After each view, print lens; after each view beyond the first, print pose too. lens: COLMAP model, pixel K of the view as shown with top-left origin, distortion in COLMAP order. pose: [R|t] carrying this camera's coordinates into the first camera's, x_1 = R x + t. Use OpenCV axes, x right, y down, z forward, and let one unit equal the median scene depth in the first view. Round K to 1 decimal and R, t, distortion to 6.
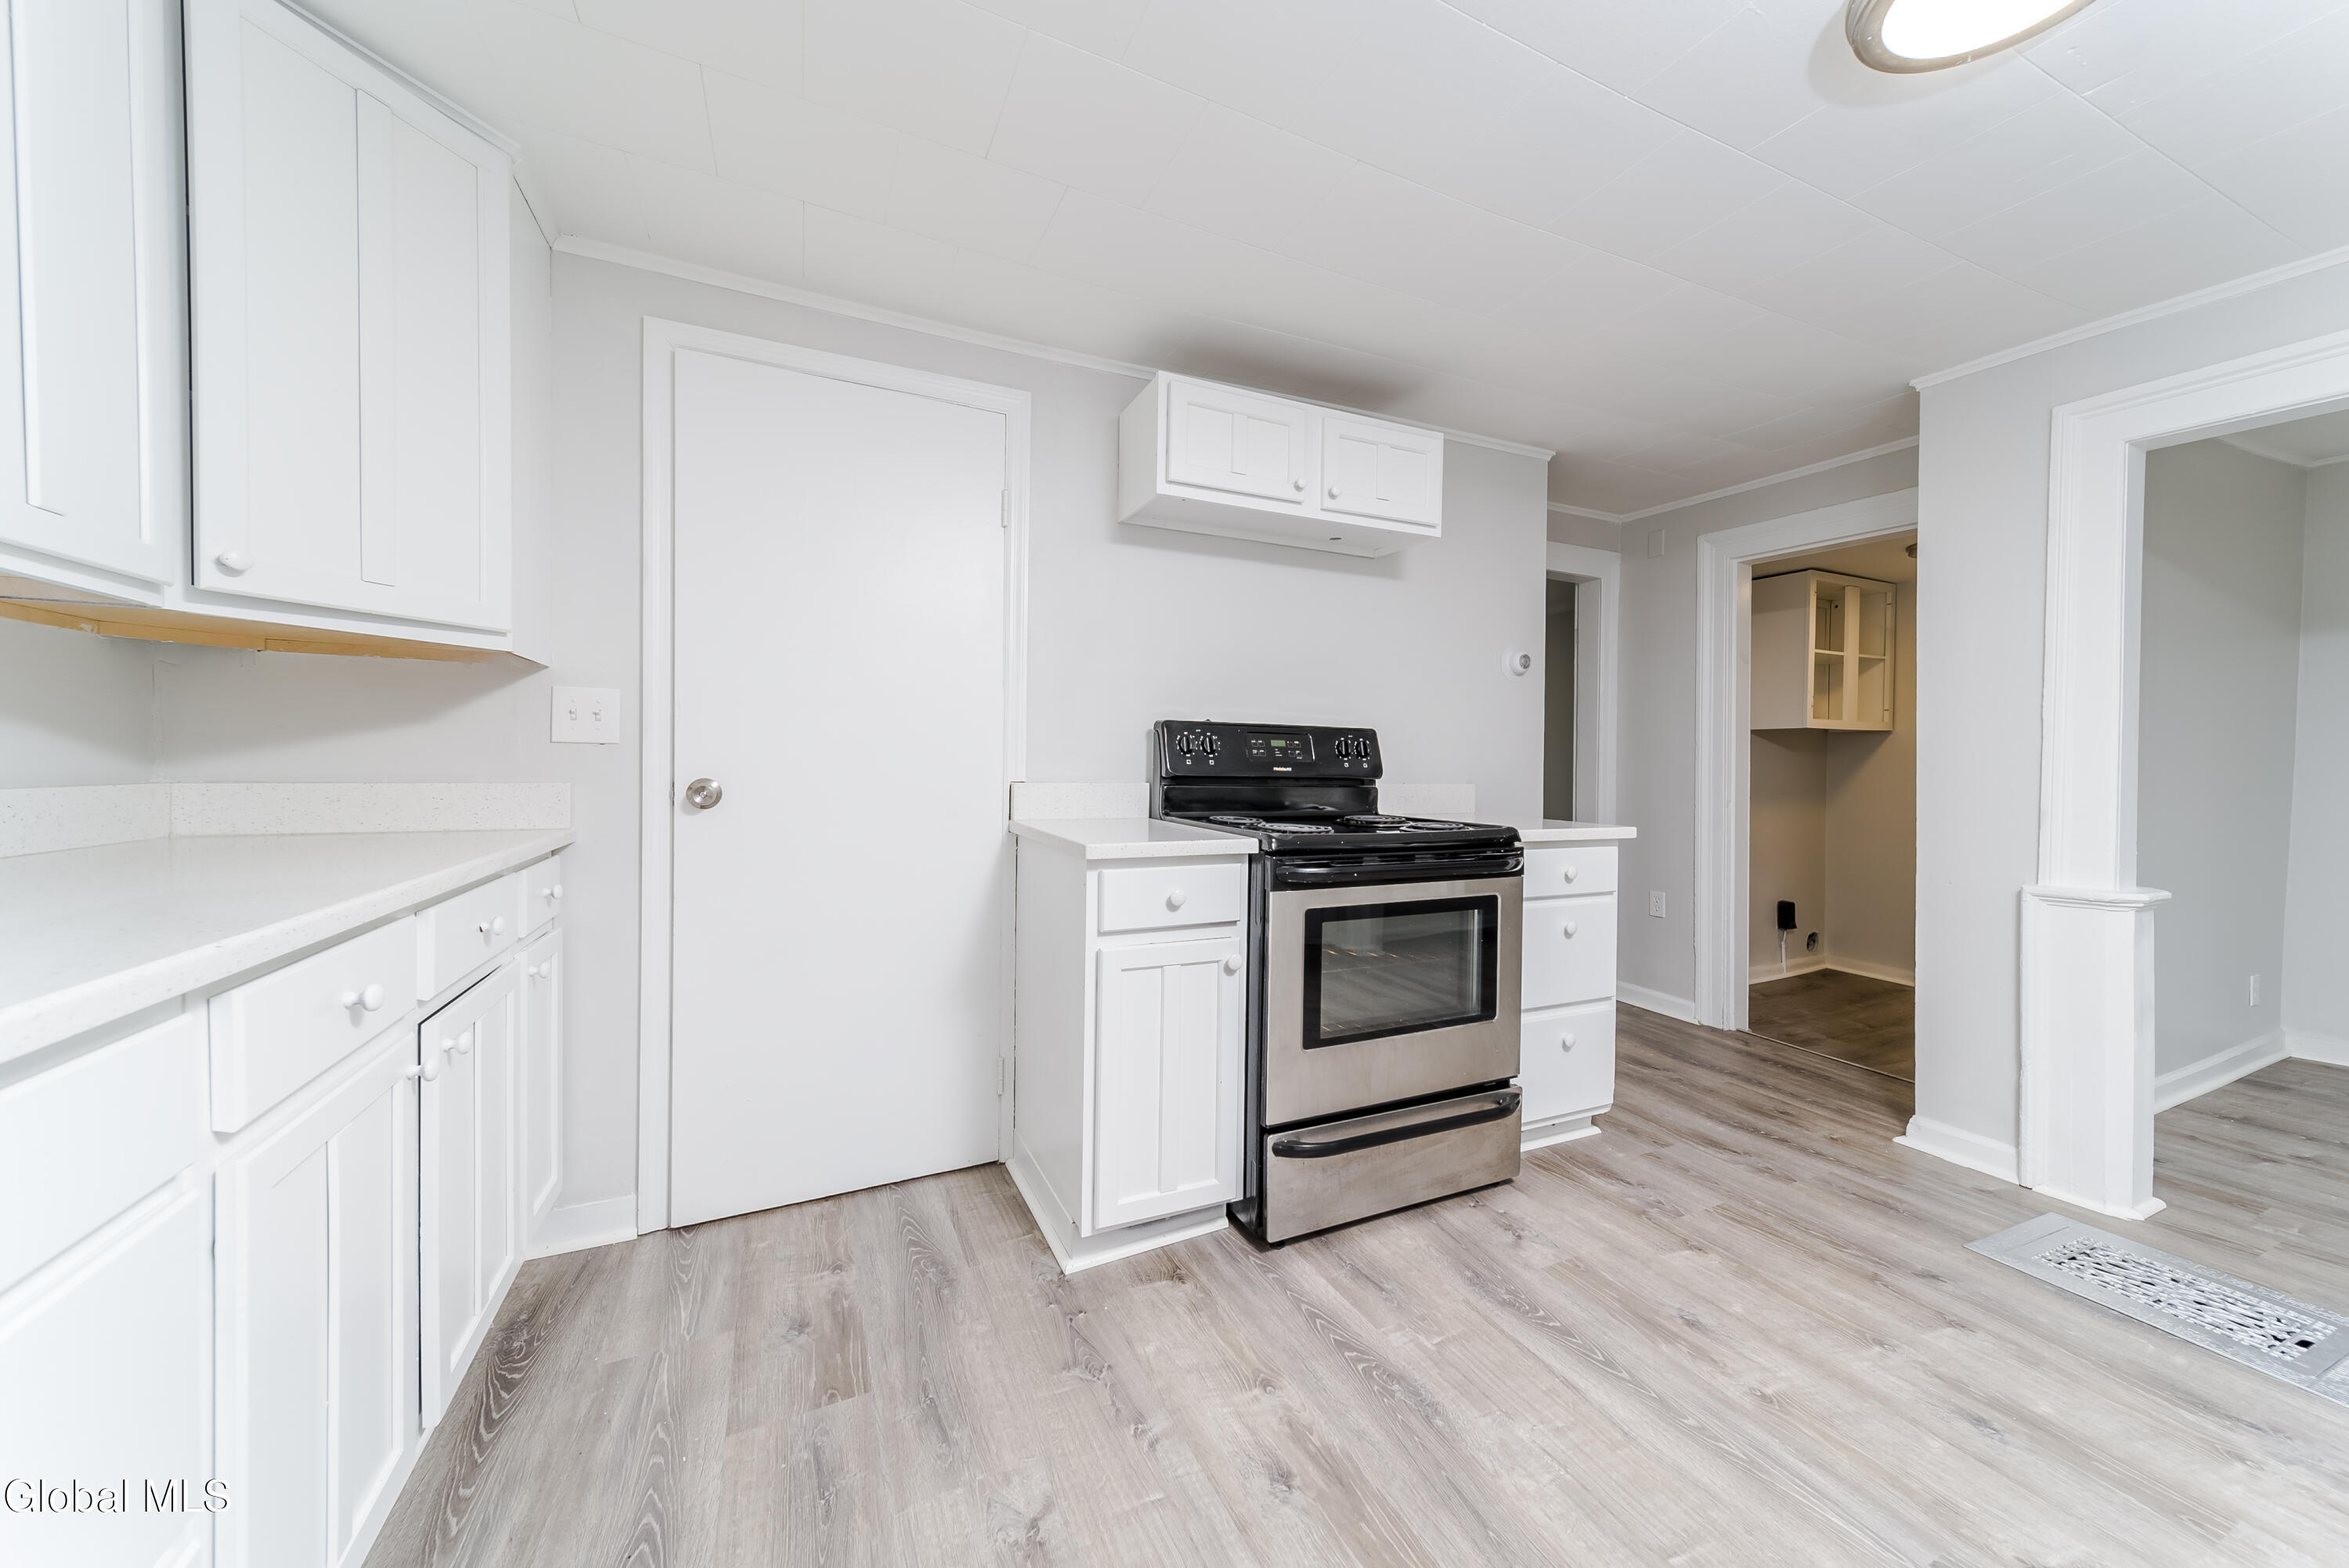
lens RADIAL K [[820.8, 0, 1168.4], [0, 820.8, 773.3], [0, 0, 1]] dist [0.006103, -0.000254]
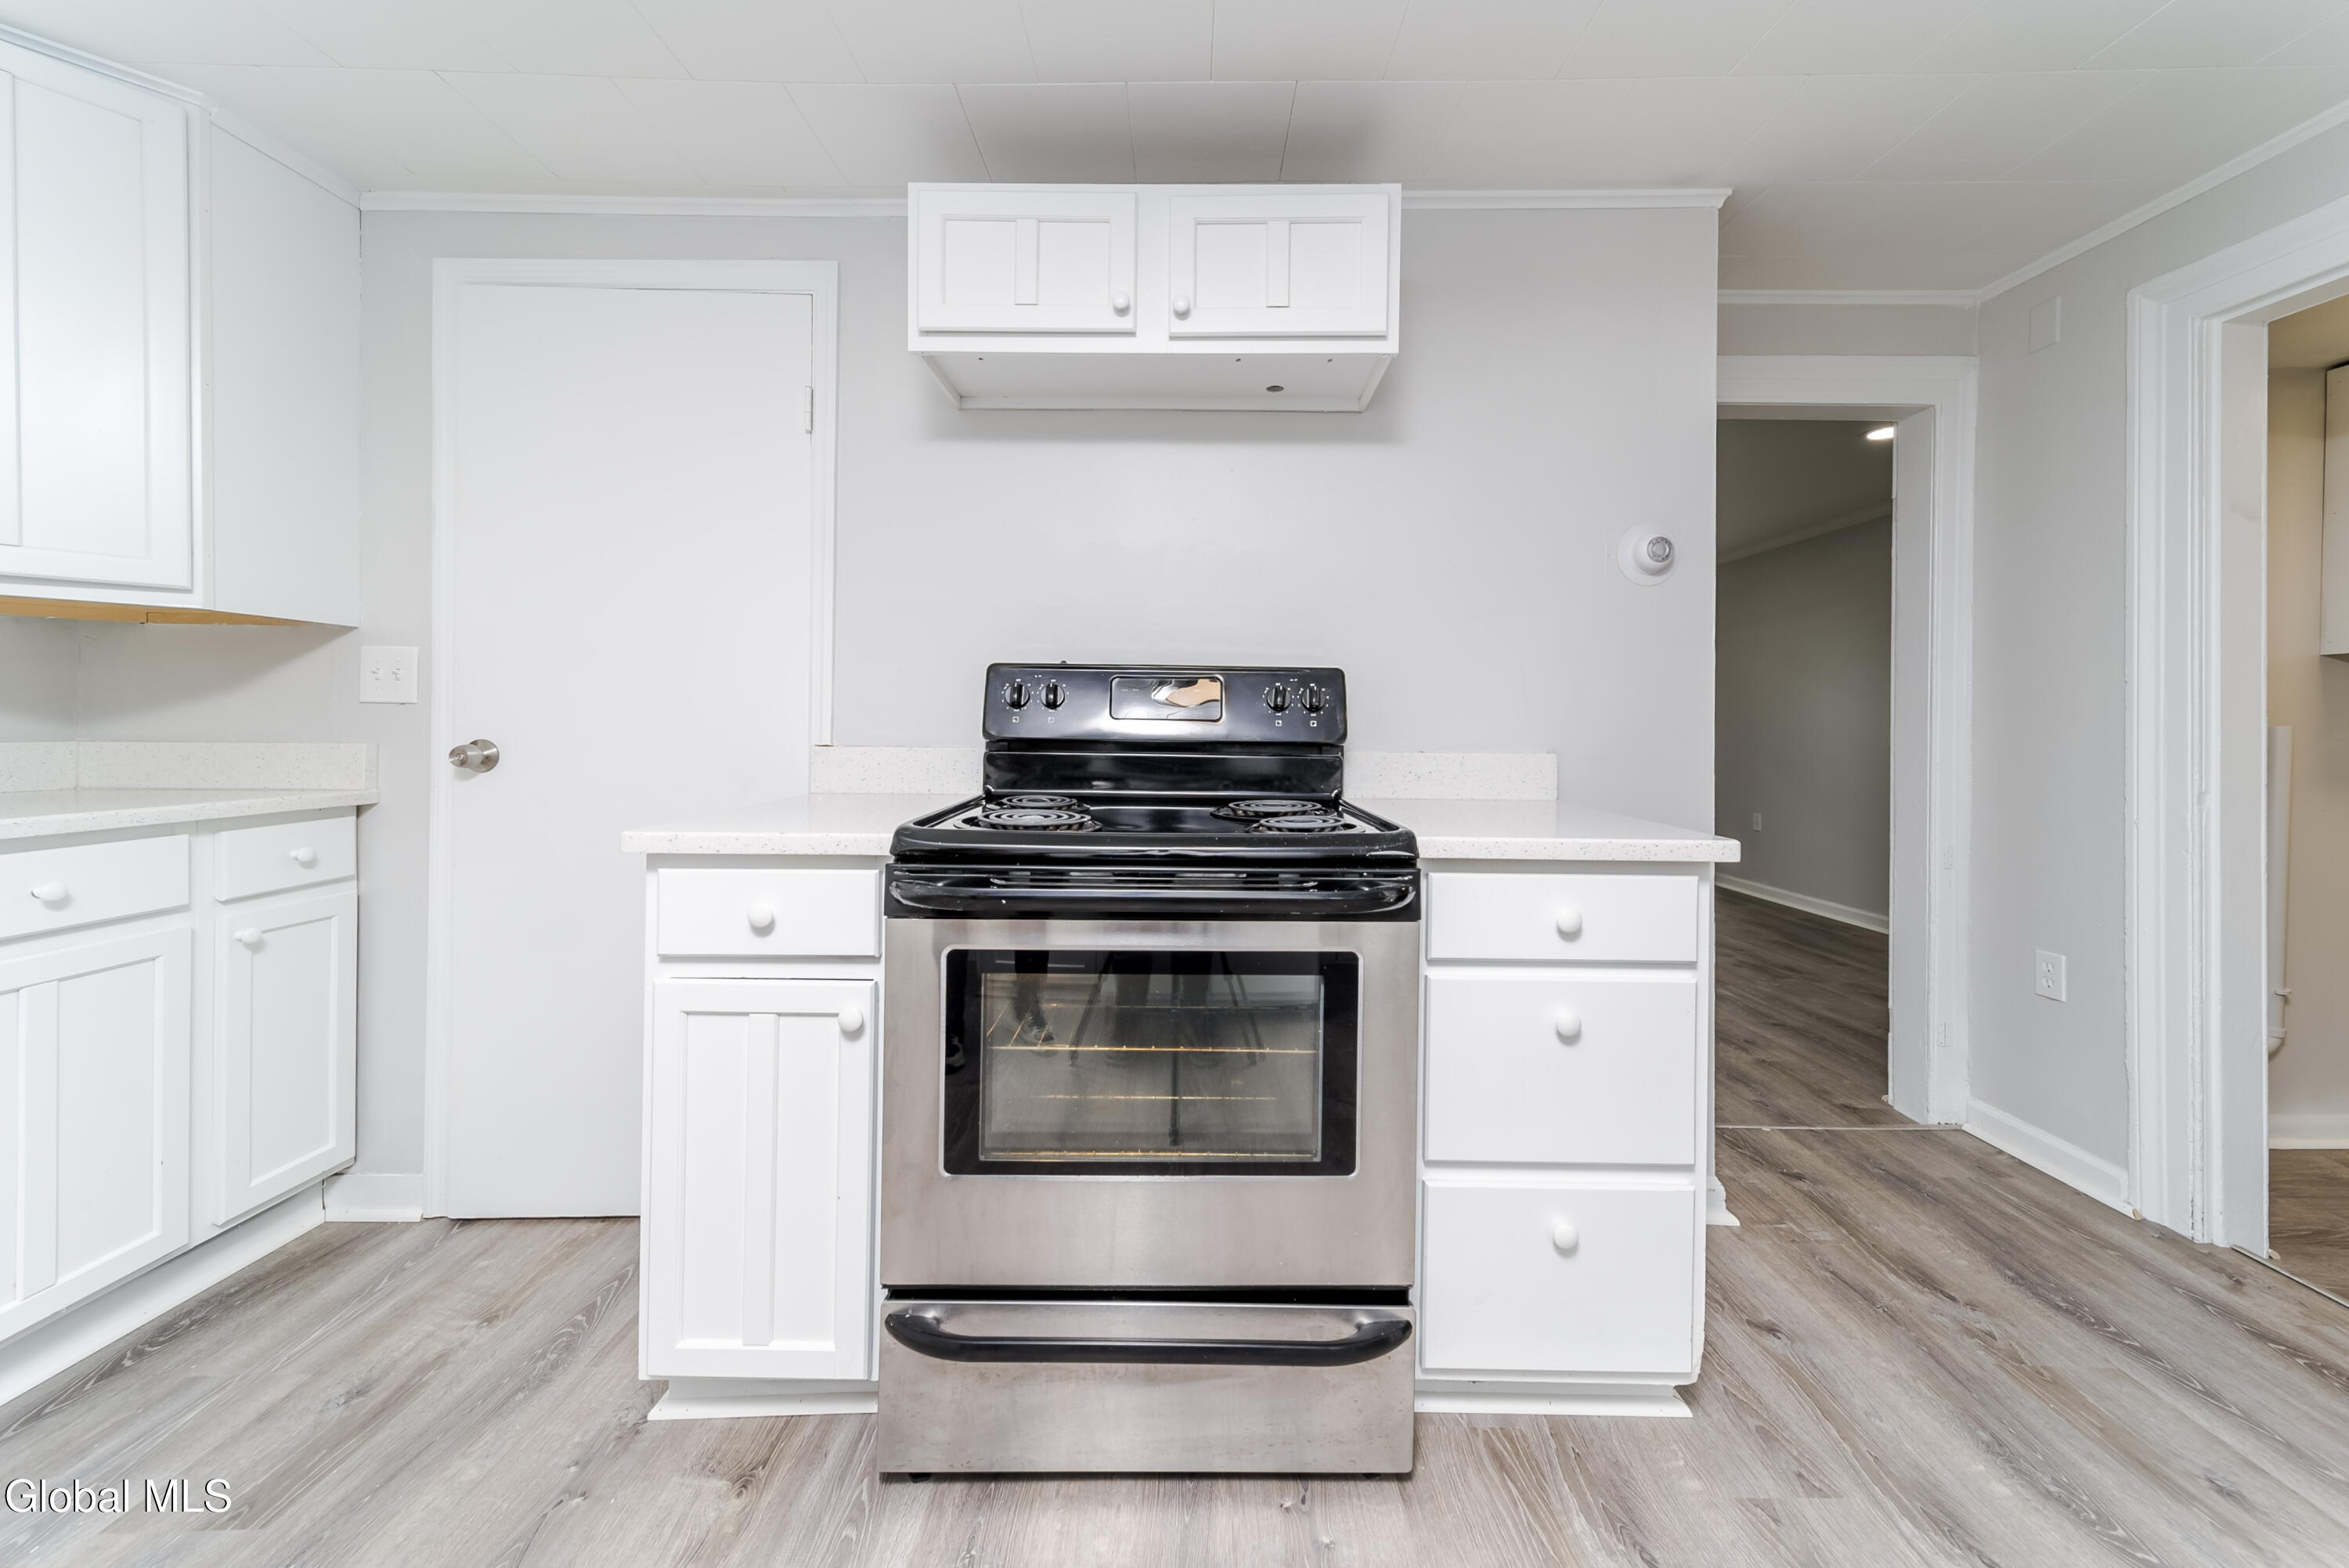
lens RADIAL K [[849.0, 0, 1176.6], [0, 849.0, 727.7], [0, 0, 1]] dist [0.004980, -0.000228]
pose [[0.912733, -0.002950, -0.408545, 0.513579], [-0.002512, 0.999915, -0.012833, 0.003202], [0.408548, 0.012739, 0.912648, 0.412663]]
